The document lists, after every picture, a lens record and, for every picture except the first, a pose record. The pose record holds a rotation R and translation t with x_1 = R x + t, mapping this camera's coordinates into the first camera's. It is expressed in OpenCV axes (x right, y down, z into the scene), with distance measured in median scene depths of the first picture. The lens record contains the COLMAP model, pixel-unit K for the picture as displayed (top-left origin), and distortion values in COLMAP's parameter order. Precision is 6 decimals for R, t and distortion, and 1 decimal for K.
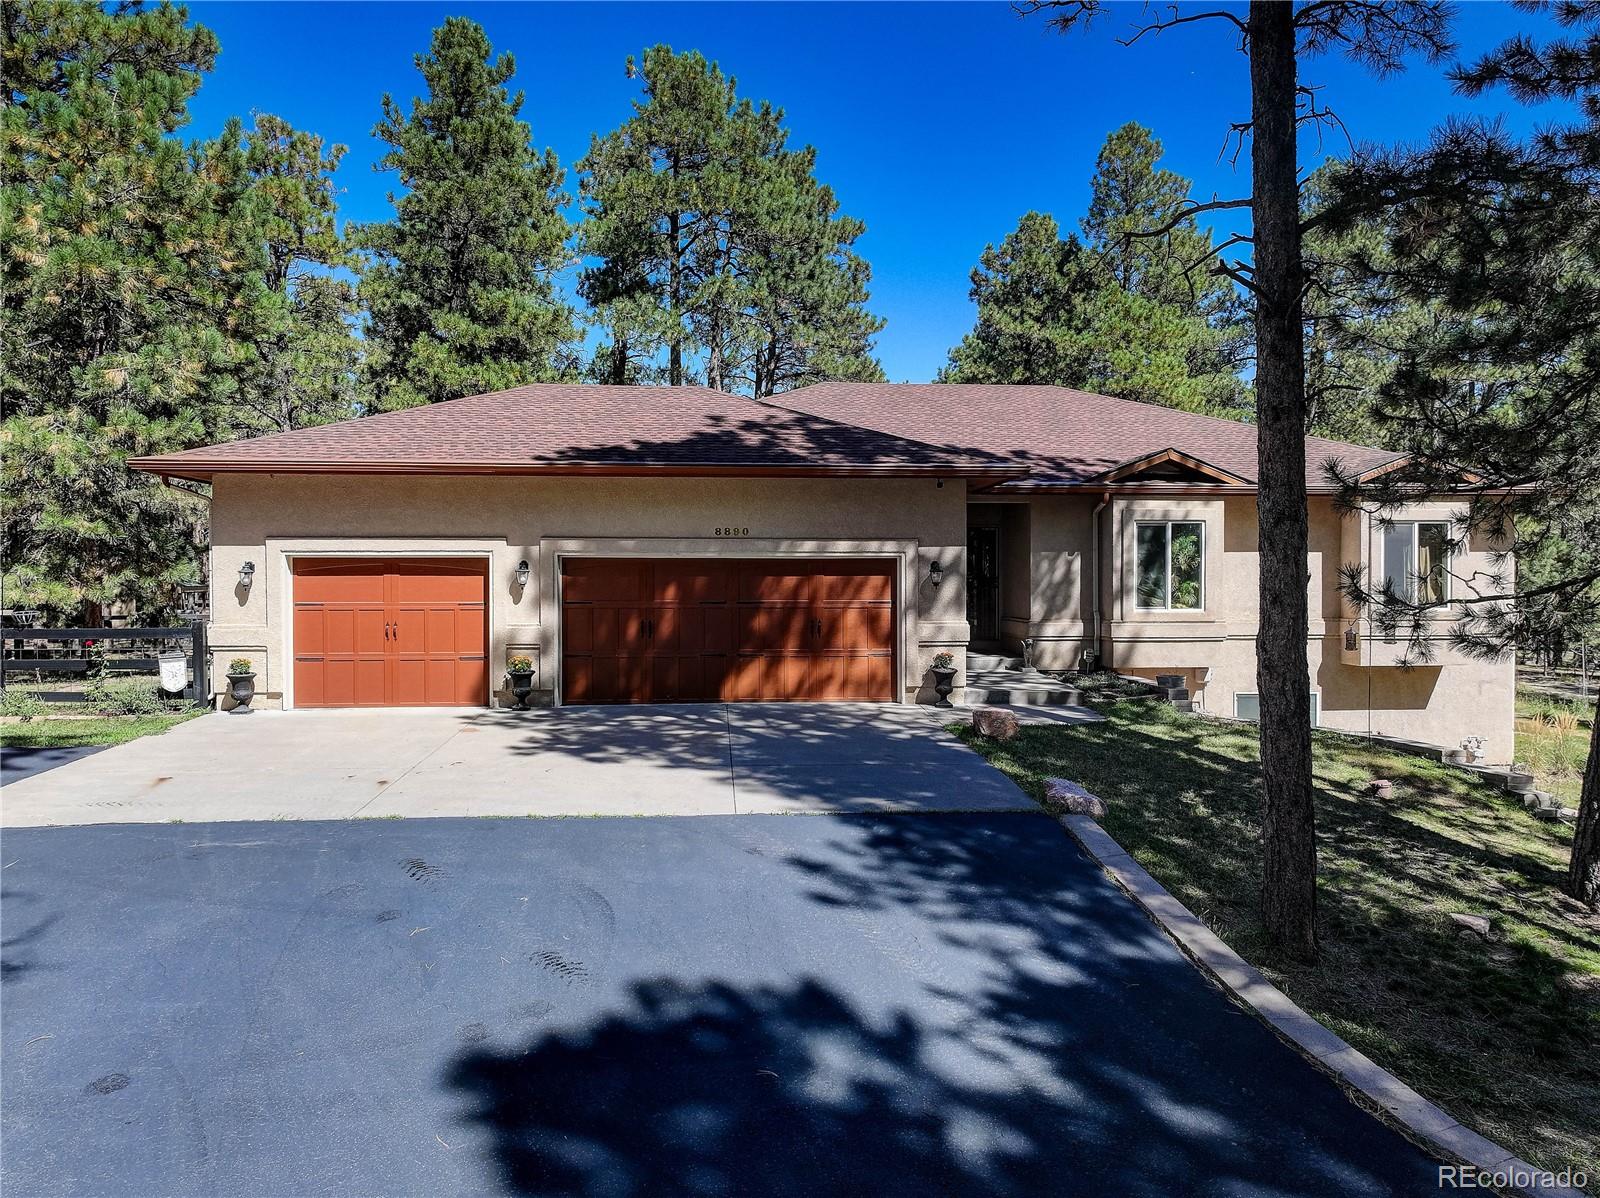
lens RADIAL K [[1128.0, 0, 800.0], [0, 1128.0, 599.0], [0, 0, 1]] dist [0.029721, 0.003404]
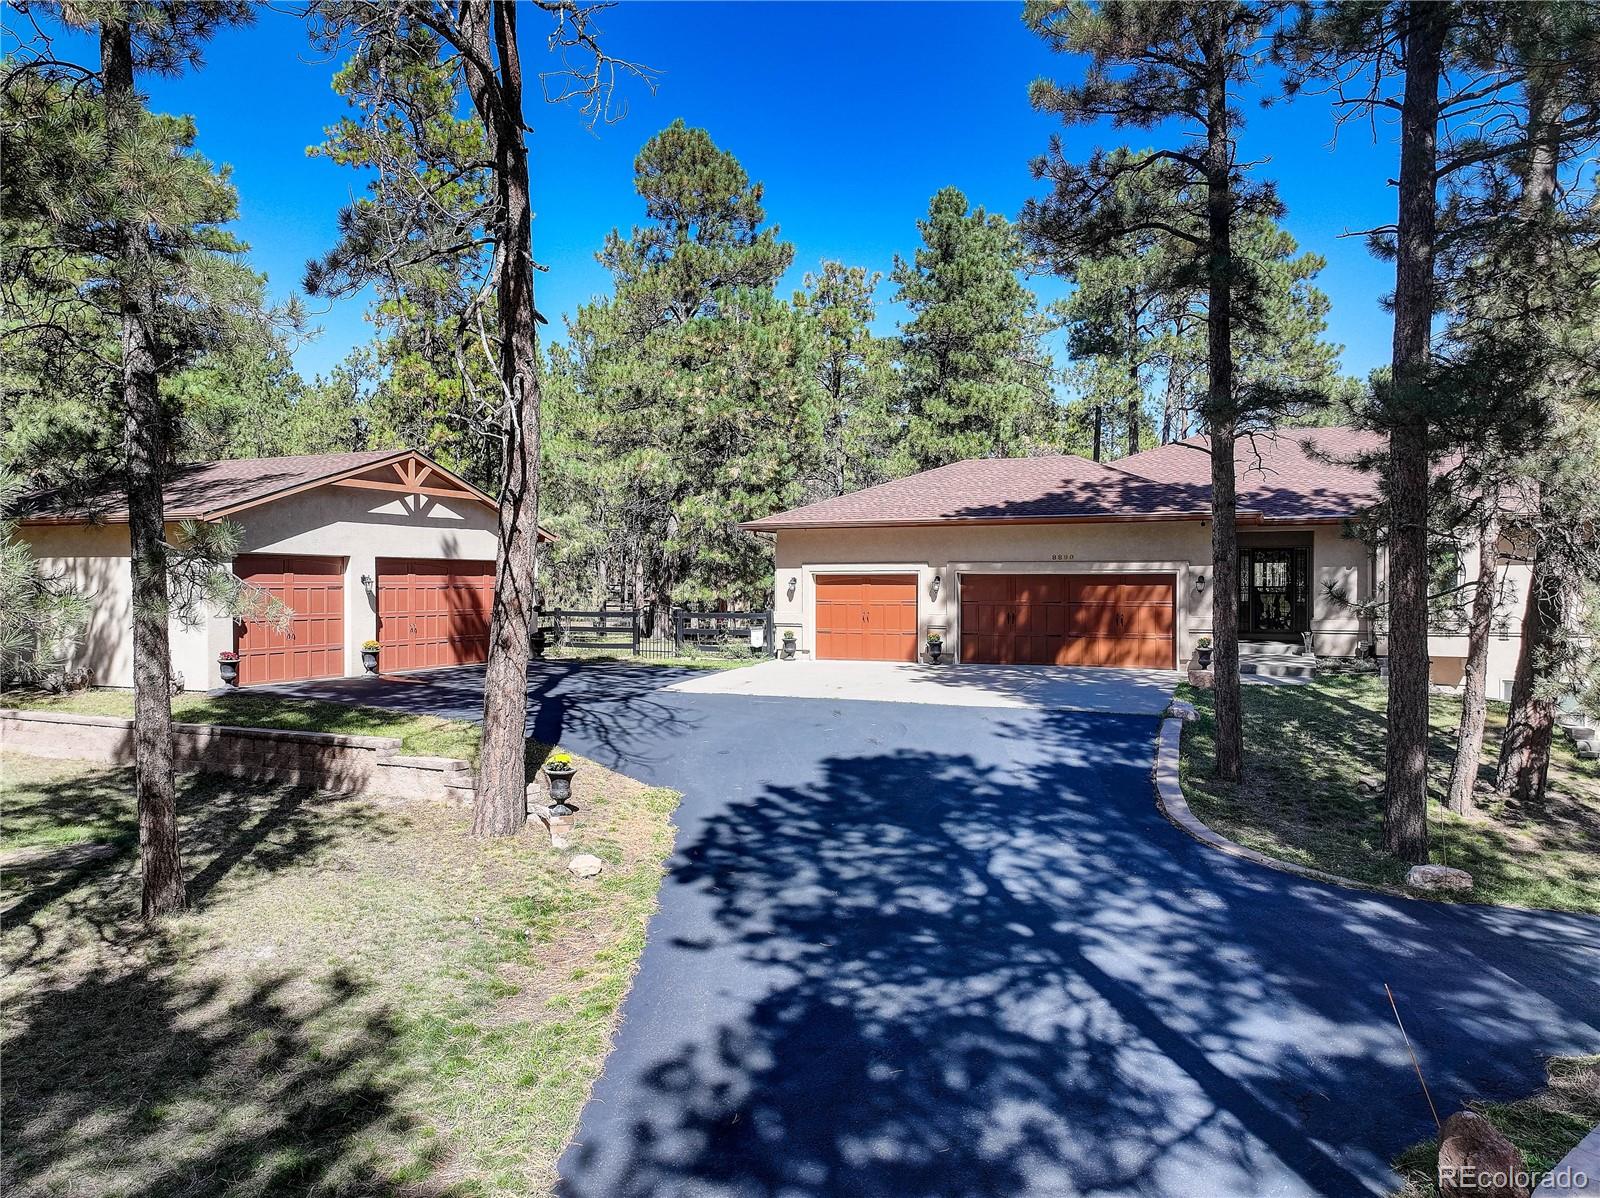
lens RADIAL K [[1128.0, 0, 800.0], [0, 1128.0, 599.0], [0, 0, 1]] dist [0.029721, 0.003404]
pose [[0.882726, 0.007487, -0.469829, 0.344580], [-0.009271, 0.999956, -0.001484, 0.004015], [0.469797, 0.005666, 0.882756, -0.544162]]
